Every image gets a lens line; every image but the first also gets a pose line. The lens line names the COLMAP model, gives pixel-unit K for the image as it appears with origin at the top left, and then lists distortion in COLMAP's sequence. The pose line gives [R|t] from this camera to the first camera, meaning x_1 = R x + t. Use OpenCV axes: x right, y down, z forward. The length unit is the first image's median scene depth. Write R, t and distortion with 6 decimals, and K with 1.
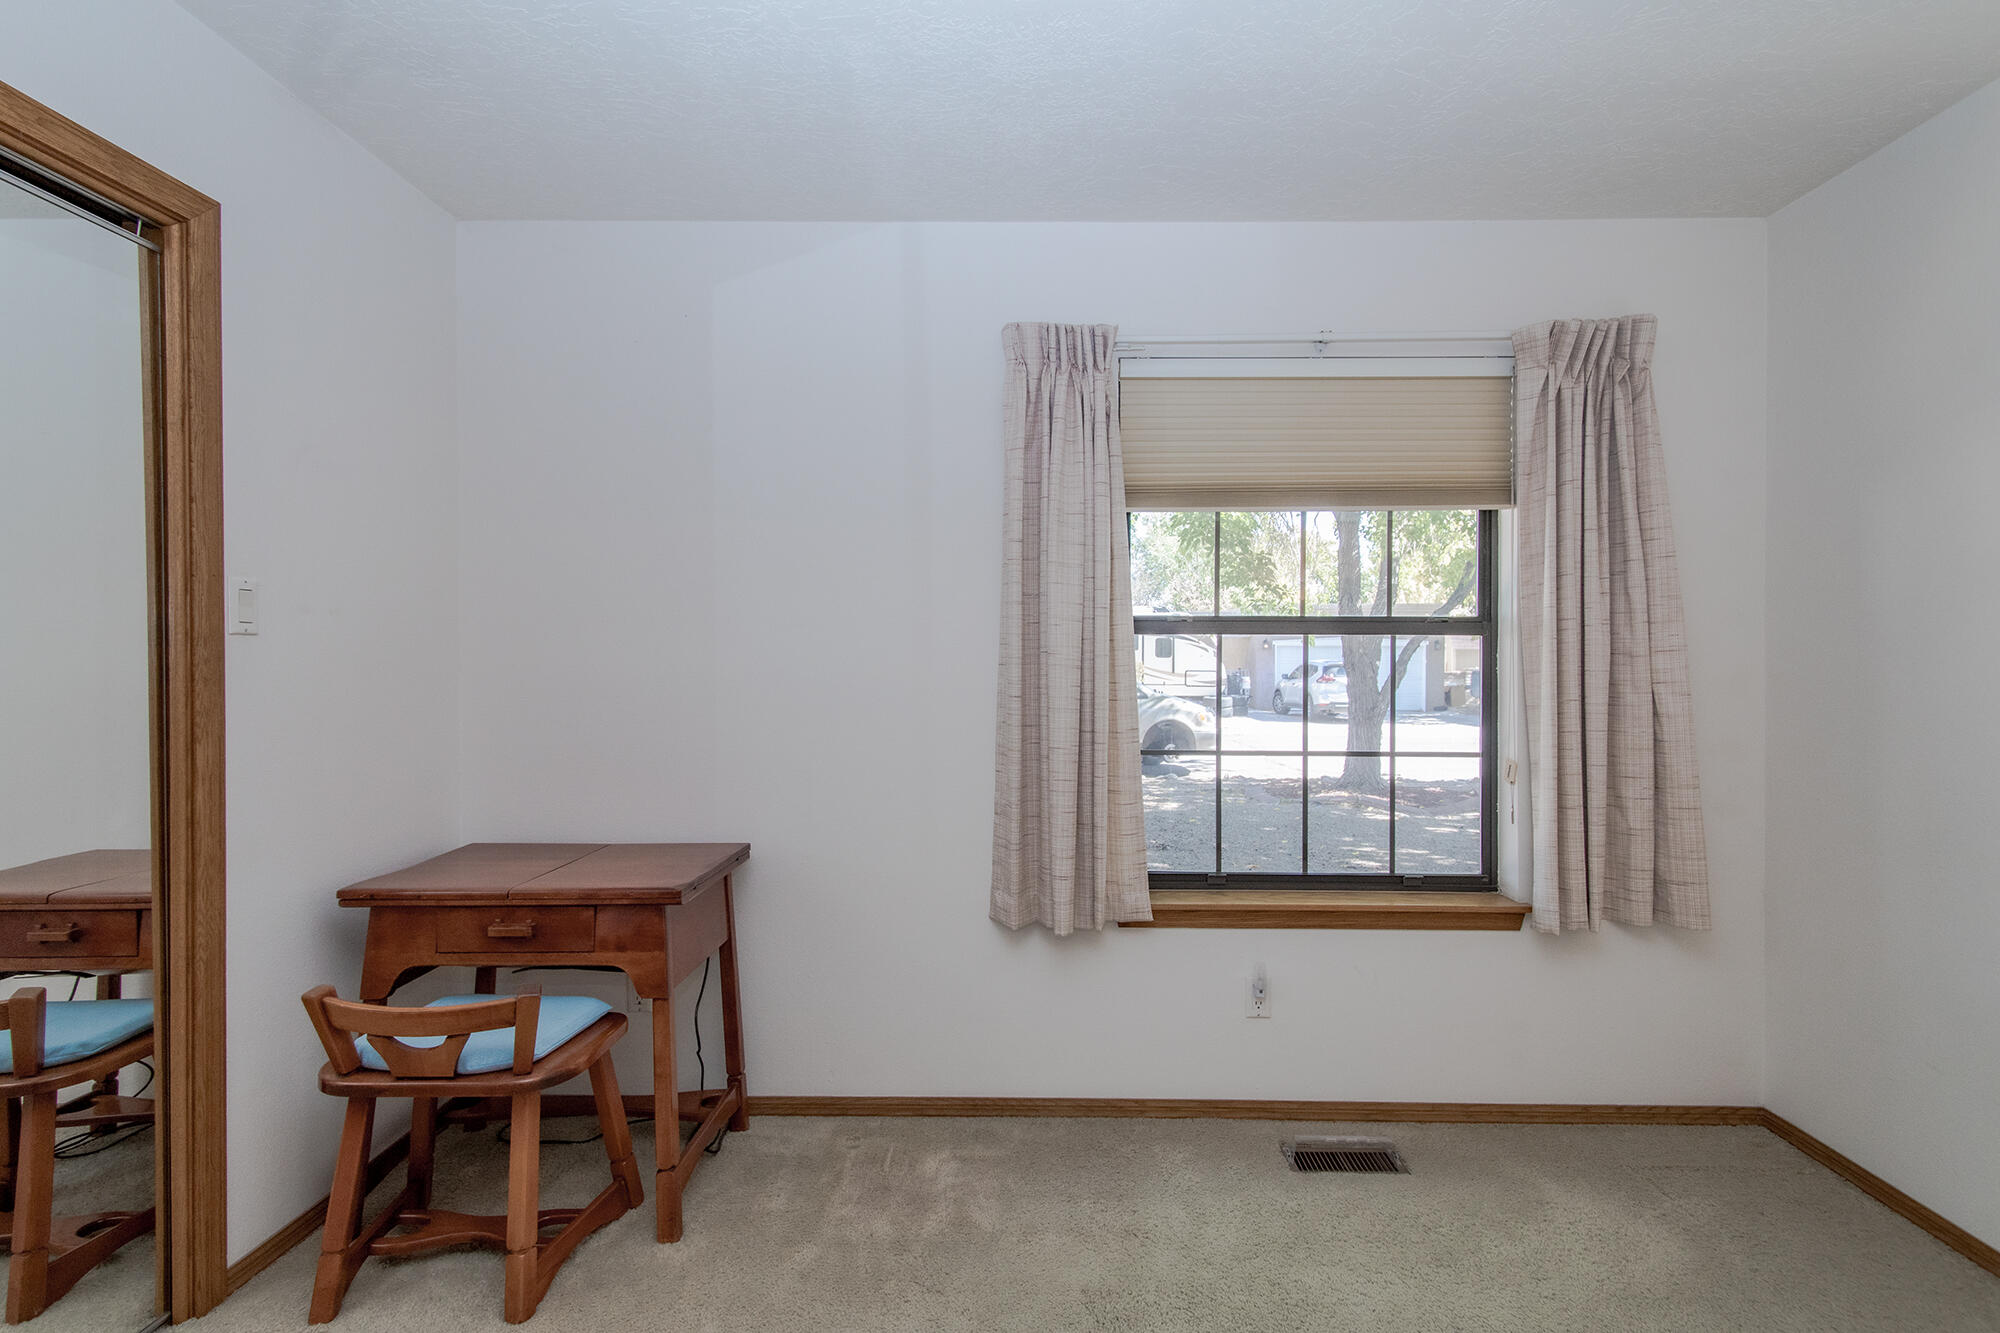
lens RADIAL K [[1106.8, 0, 1003.4], [0, 1106.8, 670.5], [0, 0, 1]] dist [0.033954, -0.022490]
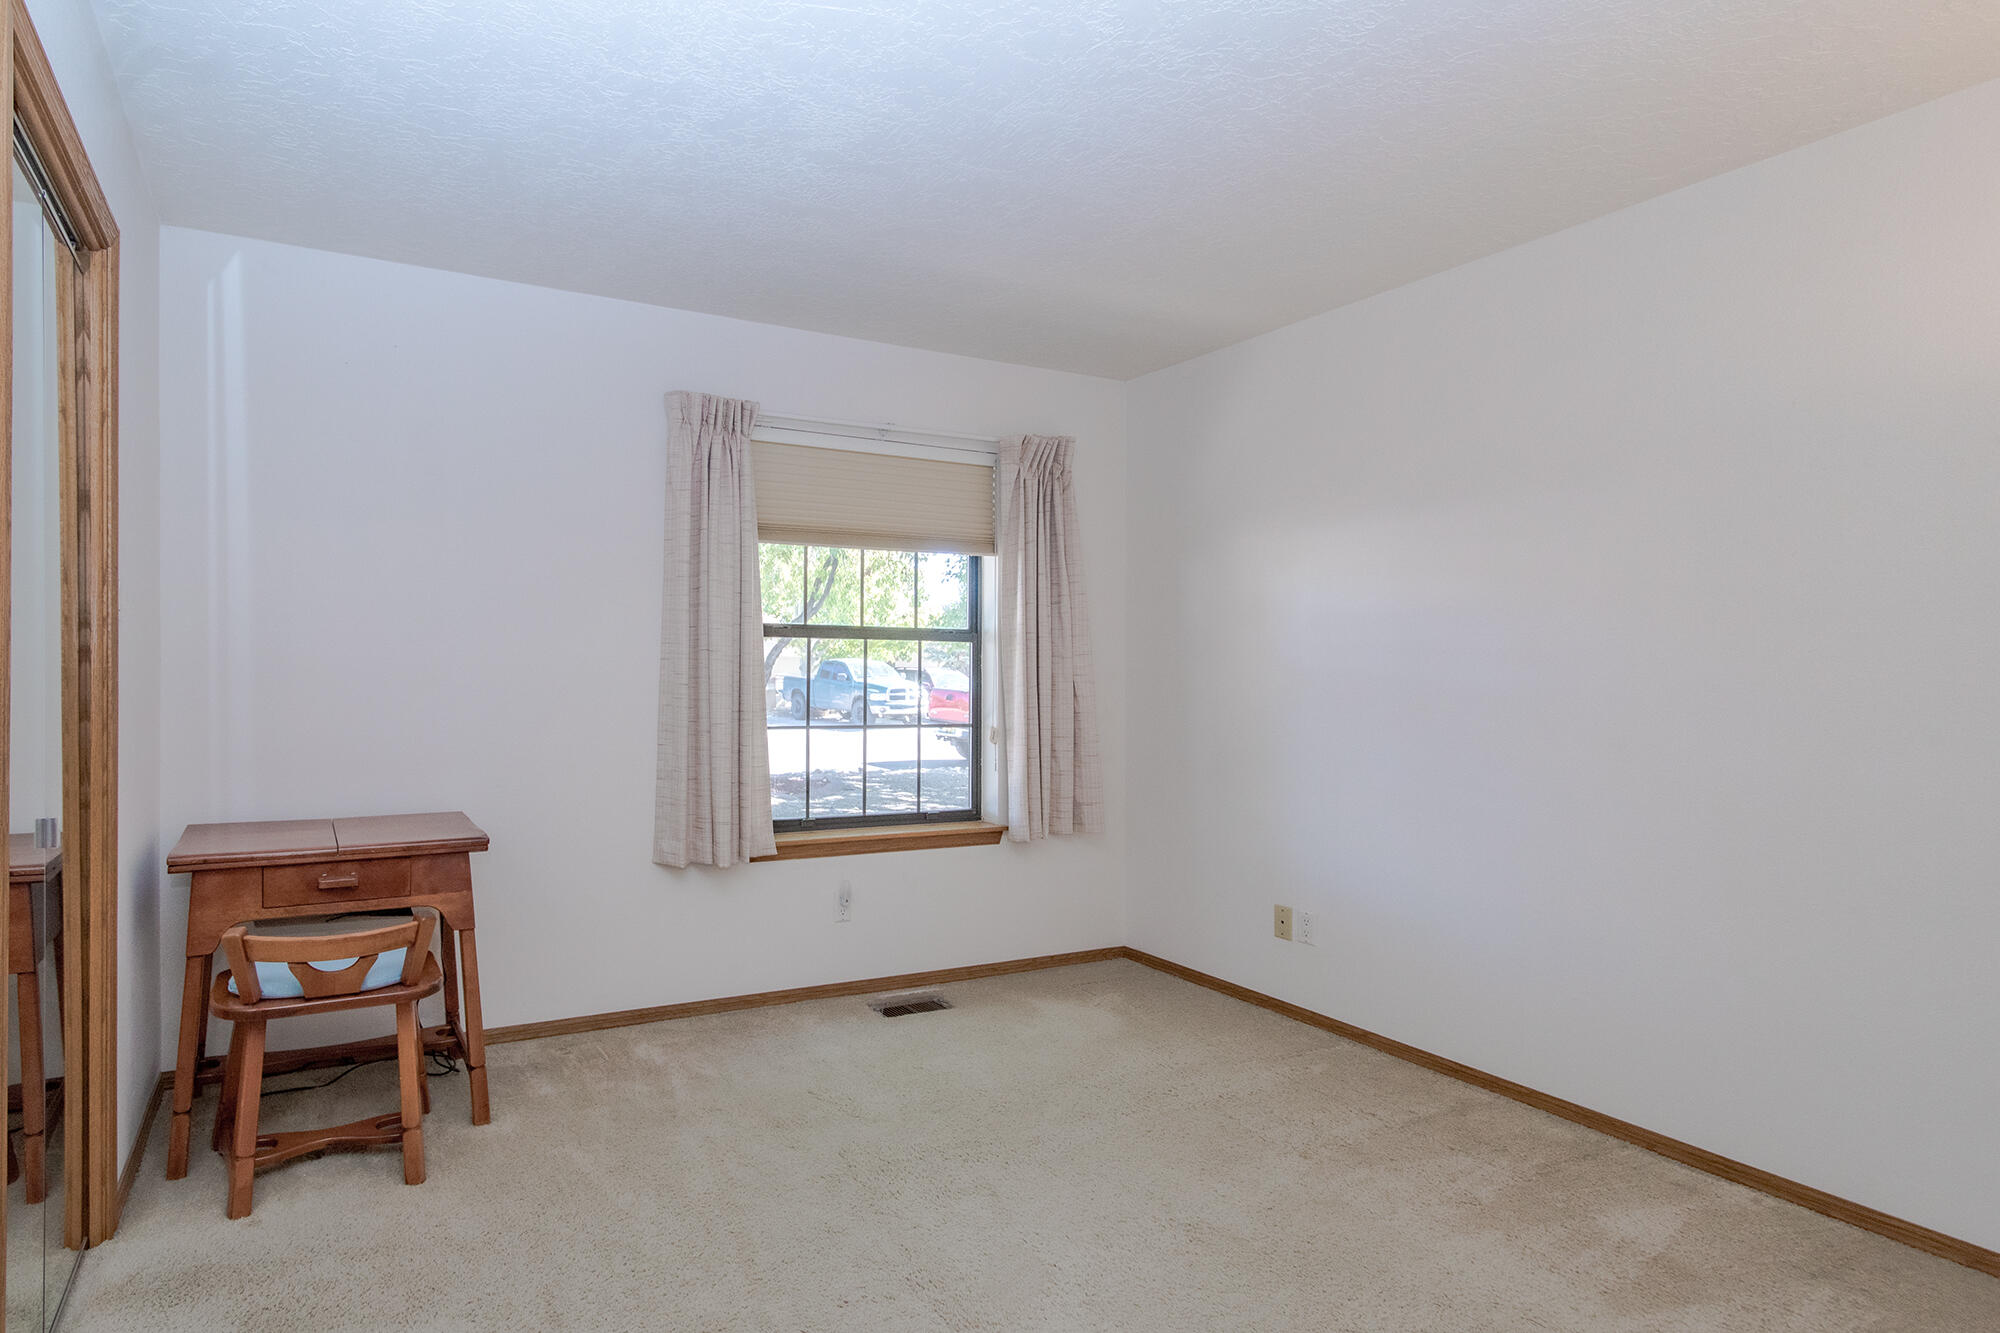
lens RADIAL K [[968.9, 0, 983.6], [0, 968.9, 662.5], [0, 0, 1]] dist [0.024936, -0.008072]
pose [[0.874174, 0.006289, 0.485573, -0.183930], [-0.001705, 0.999950, -0.009882, 0.007197], [-0.485610, 0.007811, 0.874140, -0.113116]]
